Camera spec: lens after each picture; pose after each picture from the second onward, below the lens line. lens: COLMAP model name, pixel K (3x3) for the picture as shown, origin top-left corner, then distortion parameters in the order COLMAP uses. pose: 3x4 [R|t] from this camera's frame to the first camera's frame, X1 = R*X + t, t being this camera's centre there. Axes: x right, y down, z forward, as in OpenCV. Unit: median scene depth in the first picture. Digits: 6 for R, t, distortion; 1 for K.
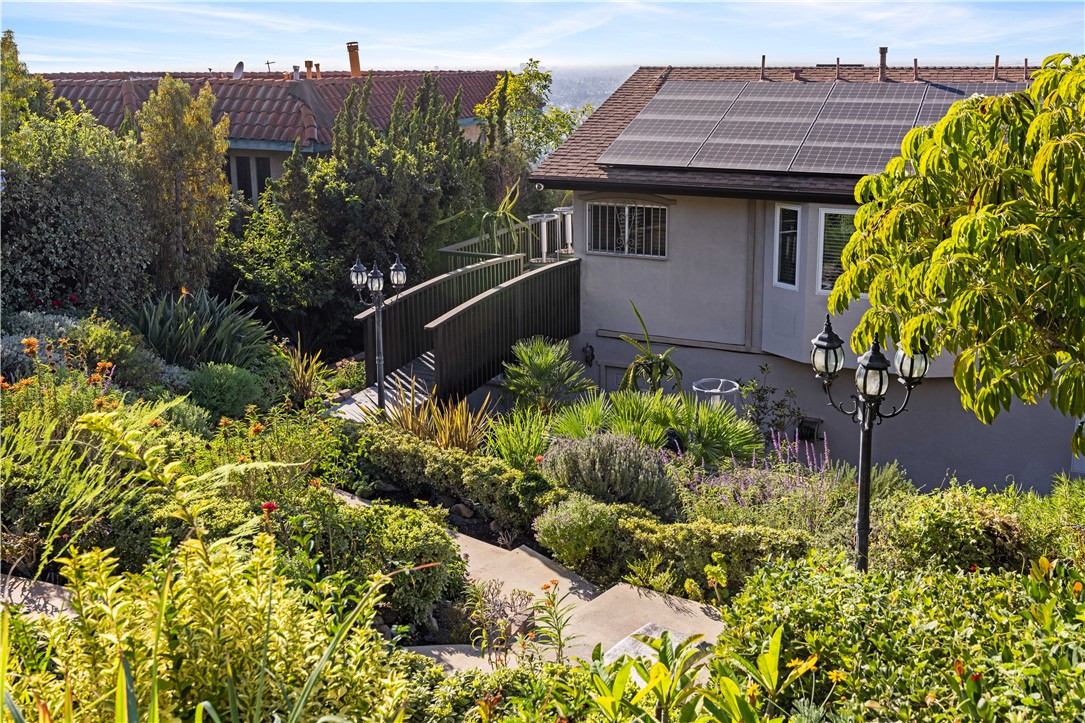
lens RADIAL K [[991.5, 0, 533.2], [0, 991.5, 359.8], [0, 0, 1]] dist [-0.008502, 0.000000]
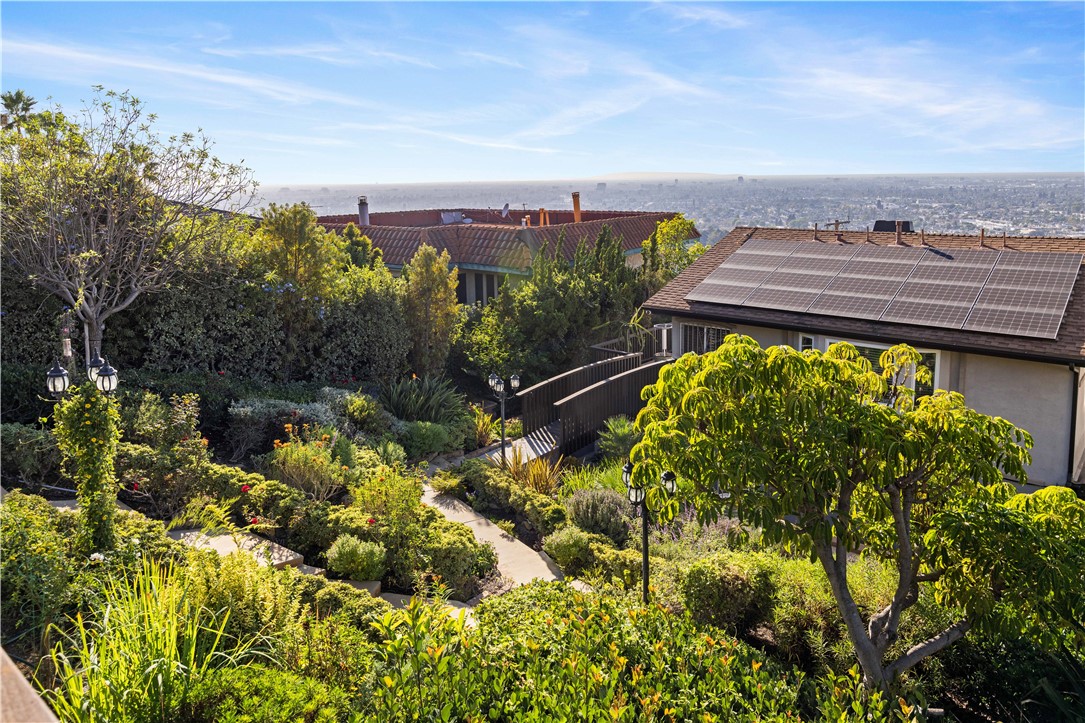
lens RADIAL K [[739.9, 0, 539.1], [0, 739.9, 359.2], [0, 0, 1]] dist [-0.006563, 0.006472]
pose [[0.957570, 0.051114, -0.283631, 0.183584], [-0.061660, 0.997694, -0.028375, -0.062376], [0.281527, 0.044659, 0.958514, -0.151667]]
